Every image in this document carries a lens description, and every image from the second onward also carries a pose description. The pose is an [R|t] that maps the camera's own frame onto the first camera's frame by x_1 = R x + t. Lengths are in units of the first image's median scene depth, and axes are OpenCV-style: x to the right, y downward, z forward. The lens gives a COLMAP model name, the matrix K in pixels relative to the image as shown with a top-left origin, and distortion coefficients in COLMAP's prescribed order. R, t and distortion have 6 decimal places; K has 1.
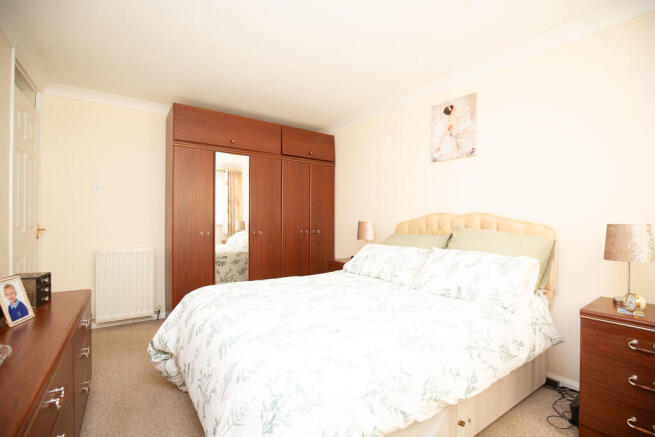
lens RADIAL K [[301.7, 0, 325.8], [0, 301.7, 222.2], [0, 0, 1]] dist [-0.024418, 0.000186]
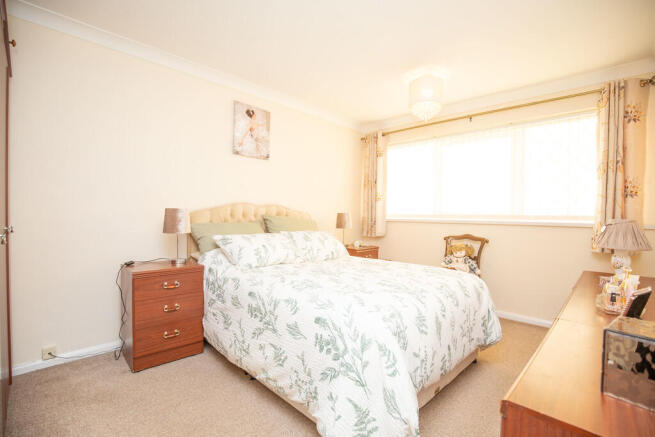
lens RADIAL K [[301.7, 0, 325.8], [0, 301.7, 222.2], [0, 0, 1]] dist [-0.024418, 0.000186]
pose [[-0.184061, -0.039172, 0.982134, -0.794913], [-0.019062, 0.999160, 0.036279, -0.004023], [-0.982730, -0.012044, -0.184653, 0.927053]]
